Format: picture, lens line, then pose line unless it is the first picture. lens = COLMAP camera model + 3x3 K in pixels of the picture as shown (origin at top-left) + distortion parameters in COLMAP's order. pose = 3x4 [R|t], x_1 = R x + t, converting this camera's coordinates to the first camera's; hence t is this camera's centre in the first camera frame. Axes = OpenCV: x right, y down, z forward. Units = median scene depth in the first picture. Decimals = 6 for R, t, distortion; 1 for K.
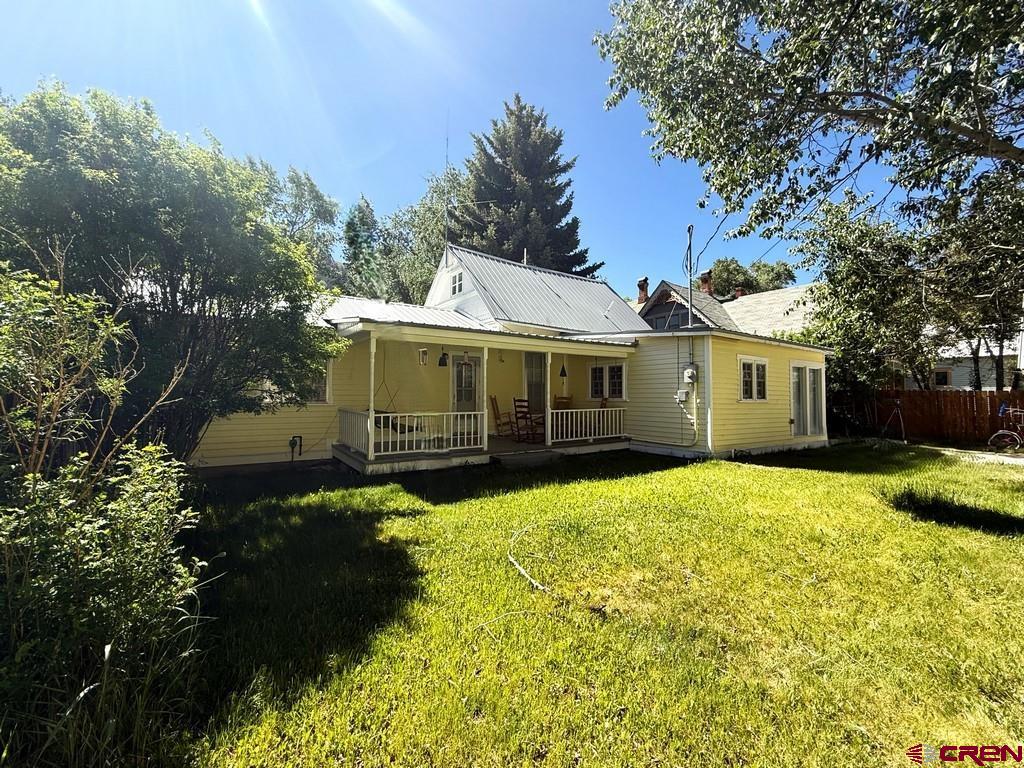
lens RADIAL K [[442.7, 0, 535.1], [0, 442.7, 380.1], [0, 0, 1]] dist [-0.010256, 0.000246]
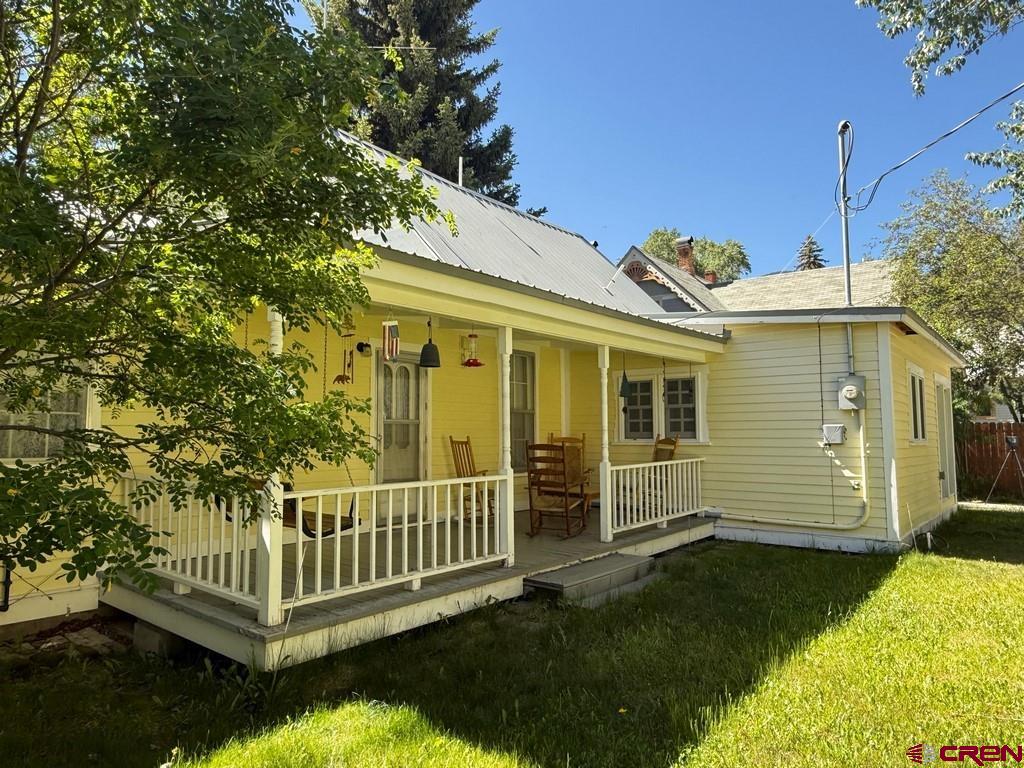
lens RADIAL K [[659.8, 0, 511.4], [0, 659.8, 384.5], [0, 0, 1]] dist [0.004533, 0.002599]
pose [[0.962026, 0.014016, 0.272598, -0.257583], [-0.004102, 0.999310, -0.036903, 0.006112], [-0.272927, 0.034384, 0.961420, 0.333912]]
